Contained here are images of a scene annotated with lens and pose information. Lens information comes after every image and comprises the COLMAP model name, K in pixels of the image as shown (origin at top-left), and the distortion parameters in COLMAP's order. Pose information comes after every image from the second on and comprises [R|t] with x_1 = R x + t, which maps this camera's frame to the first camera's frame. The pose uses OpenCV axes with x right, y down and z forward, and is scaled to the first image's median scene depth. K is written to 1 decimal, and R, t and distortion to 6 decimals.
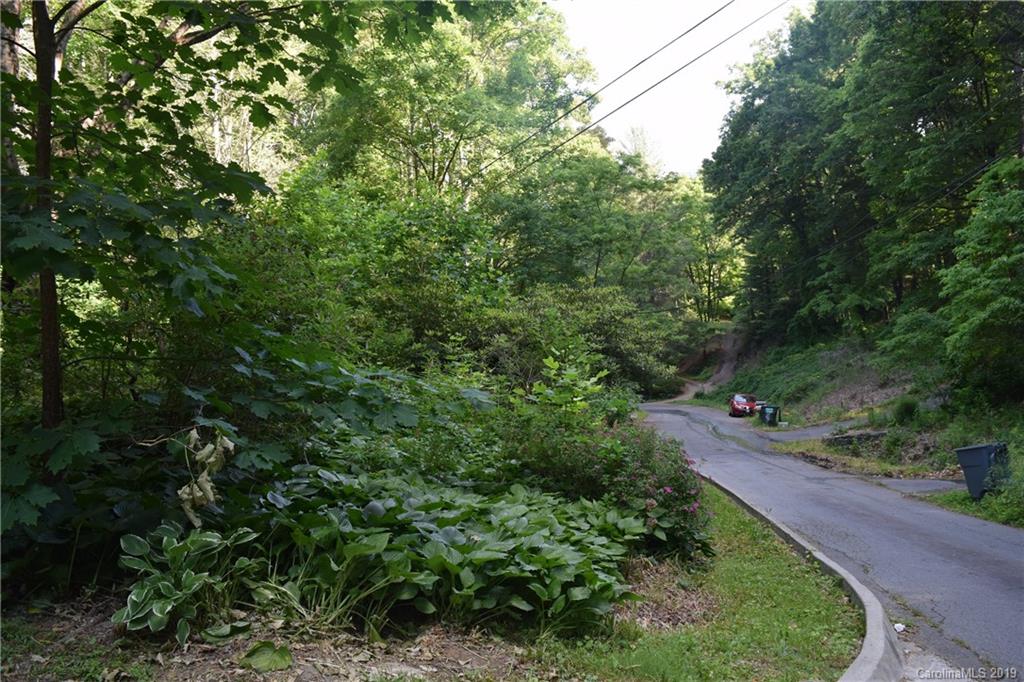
lens RADIAL K [[808.6, 0, 512.0], [0, 808.6, 341.0], [0, 0, 1]] dist [-0.084259, 0.015183]
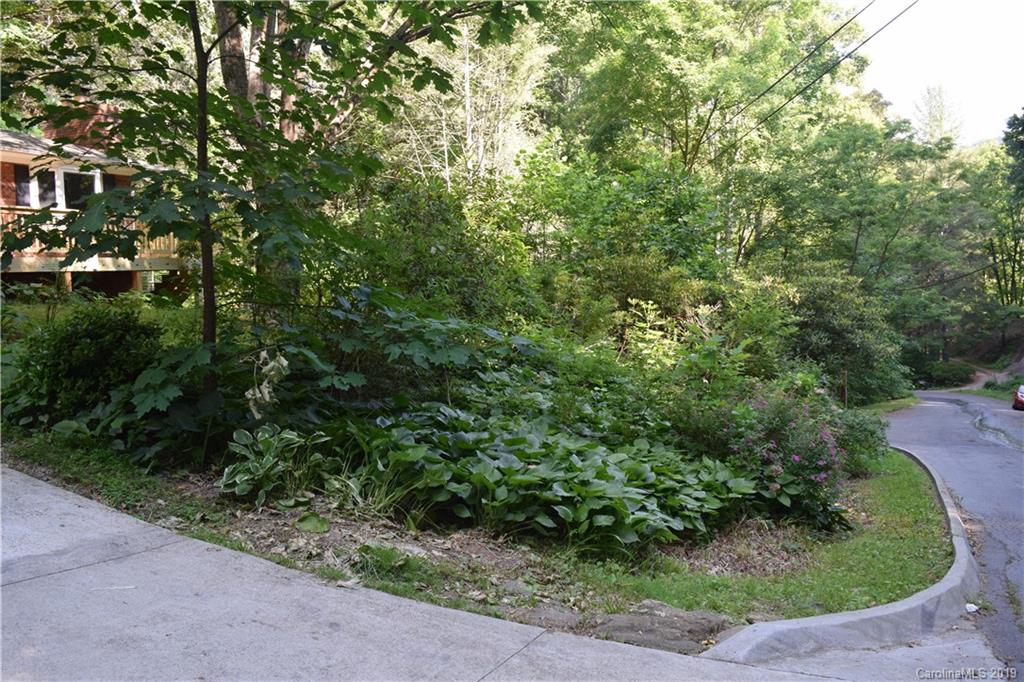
lens RADIAL K [[808.6, 0, 512.0], [0, 808.6, 341.0], [0, 0, 1]] dist [-0.084259, 0.015183]
pose [[0.942540, 0.043003, -0.331314, 0.329986], [-0.031919, 0.998736, 0.038825, 0.018178], [0.332565, -0.026019, 0.942721, -0.120816]]
